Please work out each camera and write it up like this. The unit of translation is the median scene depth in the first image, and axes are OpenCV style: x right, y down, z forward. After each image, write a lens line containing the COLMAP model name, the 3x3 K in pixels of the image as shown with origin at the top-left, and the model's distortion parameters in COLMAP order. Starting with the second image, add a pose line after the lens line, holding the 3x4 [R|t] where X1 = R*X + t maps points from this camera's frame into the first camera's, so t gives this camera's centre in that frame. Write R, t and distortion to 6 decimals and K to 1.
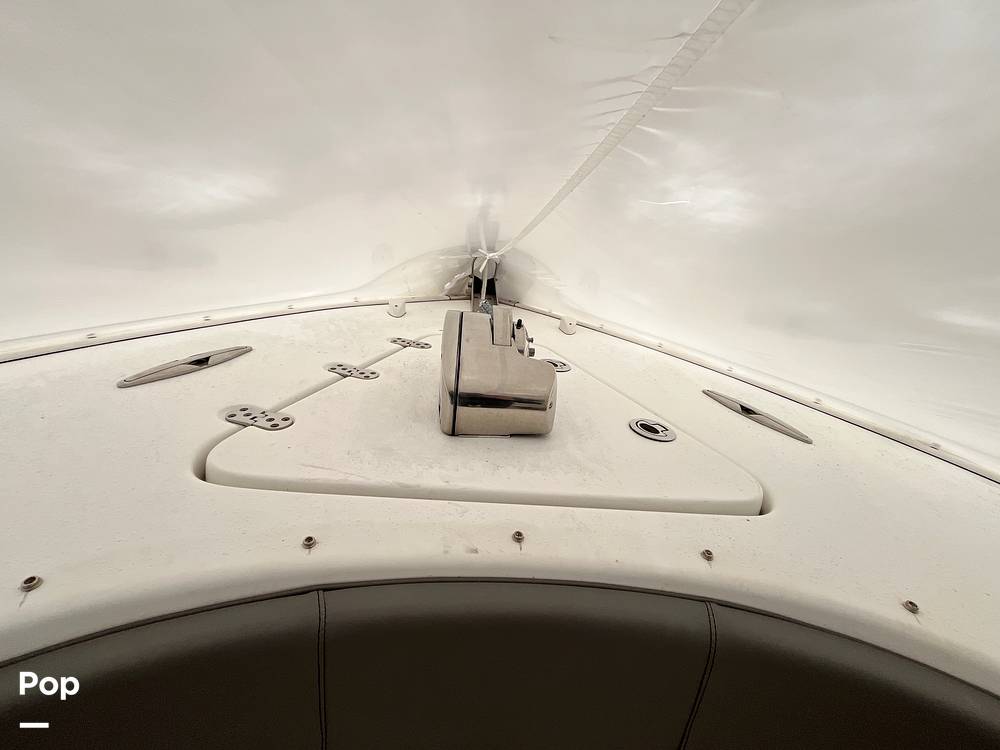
lens RADIAL K [[402.1, 0, 500.0], [0, 402.1, 375.0], [0, 0, 1]] dist [-0.003575, -0.000173]
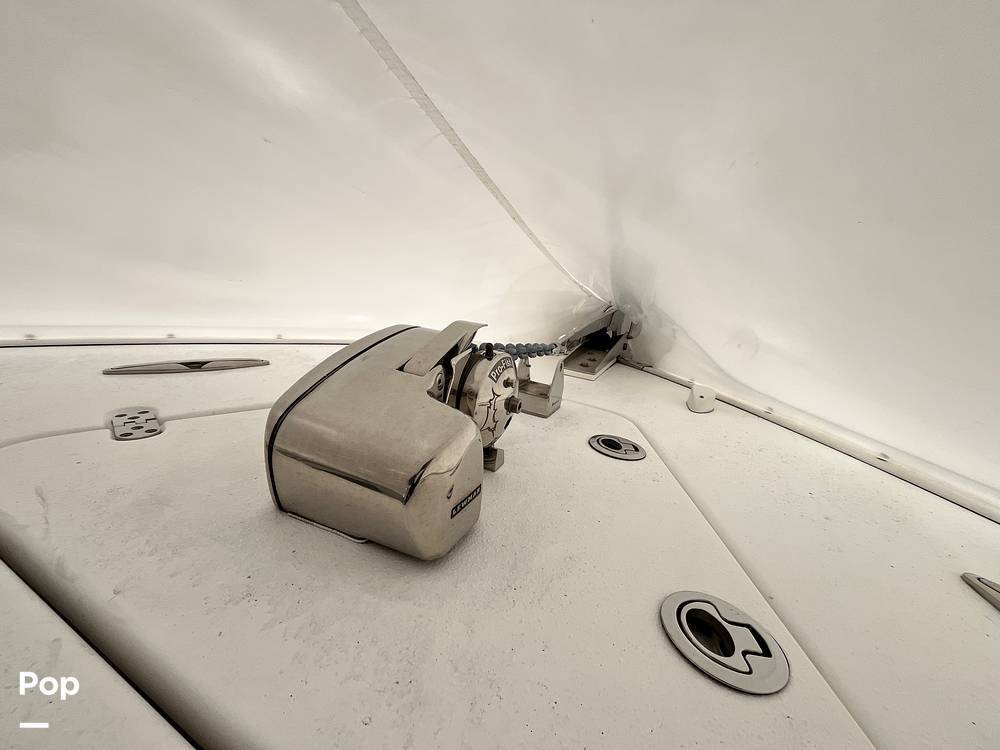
lens RADIAL K [[402.1, 0, 500.0], [0, 402.1, 375.0], [0, 0, 1]] dist [-0.003575, -0.000173]
pose [[0.872394, 0.106312, -0.477103, 0.198896], [-0.193838, 0.971277, -0.138010, -0.008790], [0.448727, 0.212880, 0.867943, 0.291475]]
